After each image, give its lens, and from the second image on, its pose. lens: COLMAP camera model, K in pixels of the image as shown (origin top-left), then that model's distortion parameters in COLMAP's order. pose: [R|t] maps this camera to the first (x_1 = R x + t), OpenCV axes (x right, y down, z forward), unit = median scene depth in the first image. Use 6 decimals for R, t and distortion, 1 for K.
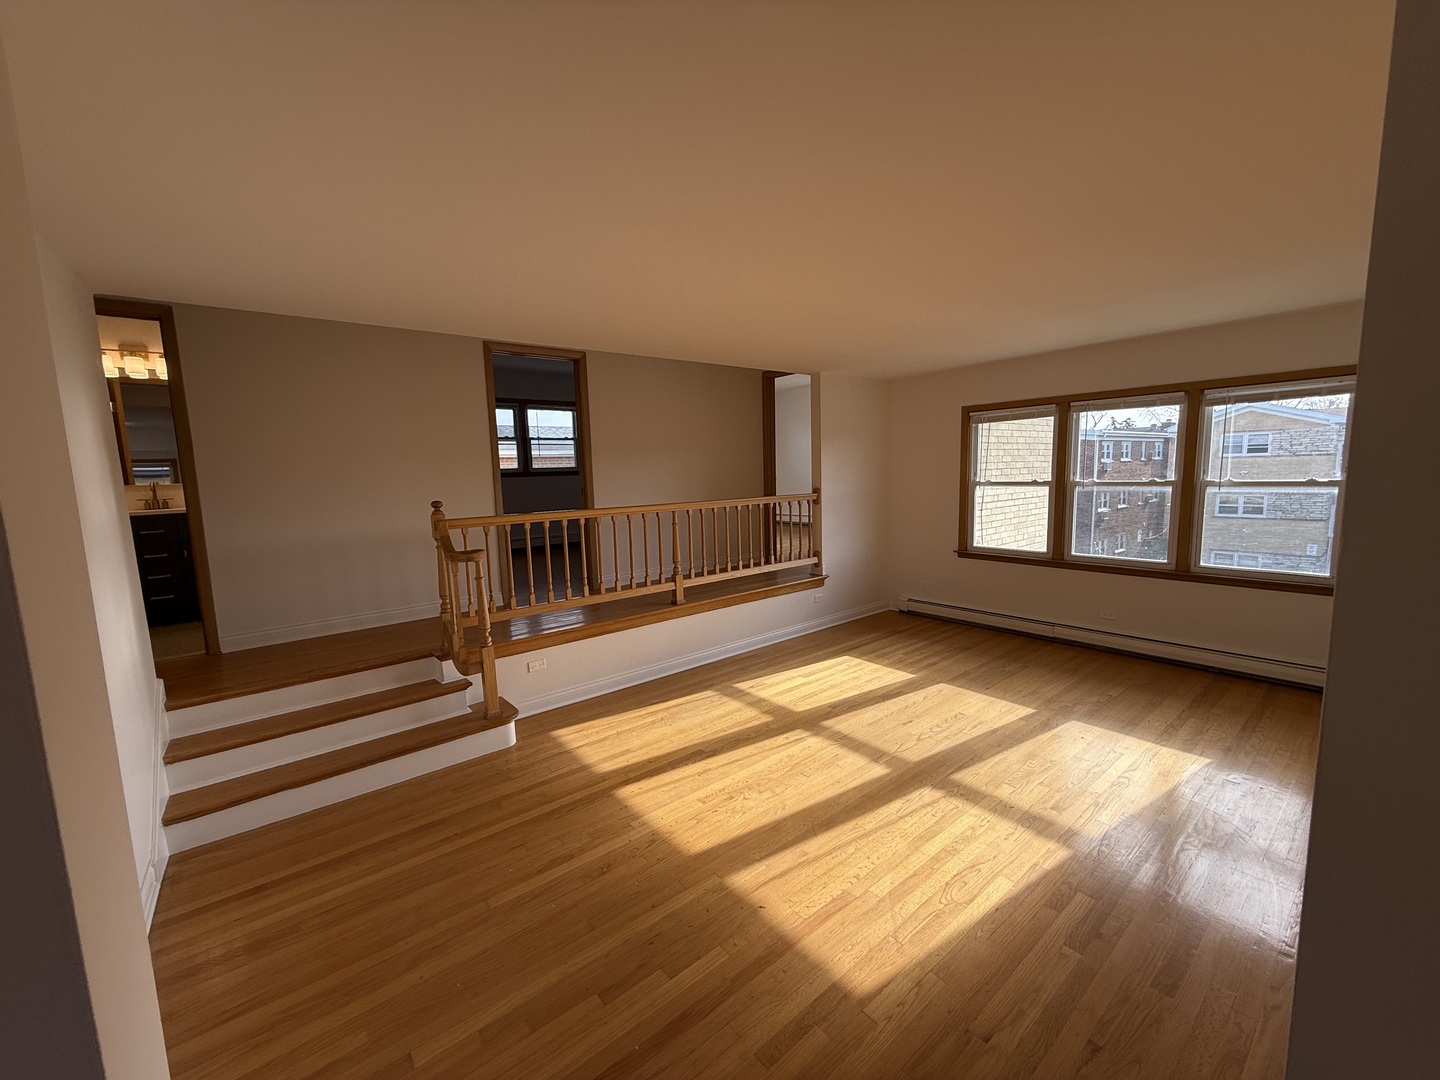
lens RADIAL K [[574.7, 0, 714.2], [0, 574.7, 543.4], [0, 0, 1]] dist [0.002888, -0.000723]
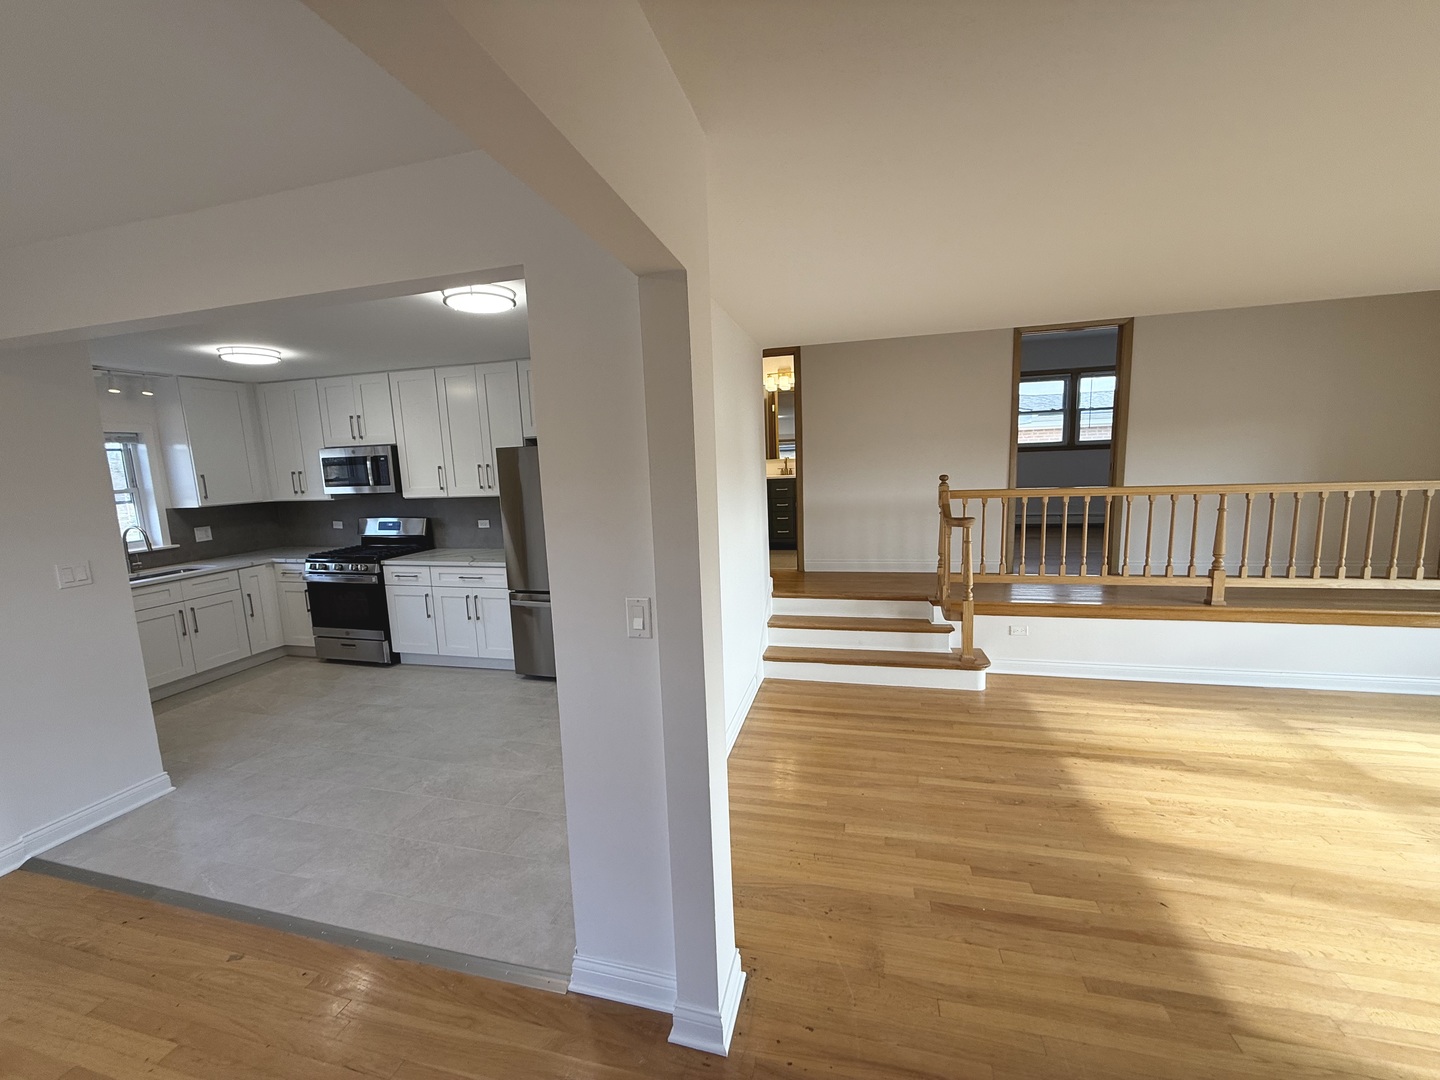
lens RADIAL K [[574.7, 0, 714.7], [0, 574.7, 541.3], [0, 0, 1]] dist [0.002888, -0.000723]
pose [[0.609340, 0.121177, -0.783595, 0.177537], [-0.079256, 0.992612, 0.091868, -0.007855], [0.788938, 0.006125, 0.614442, -0.121576]]
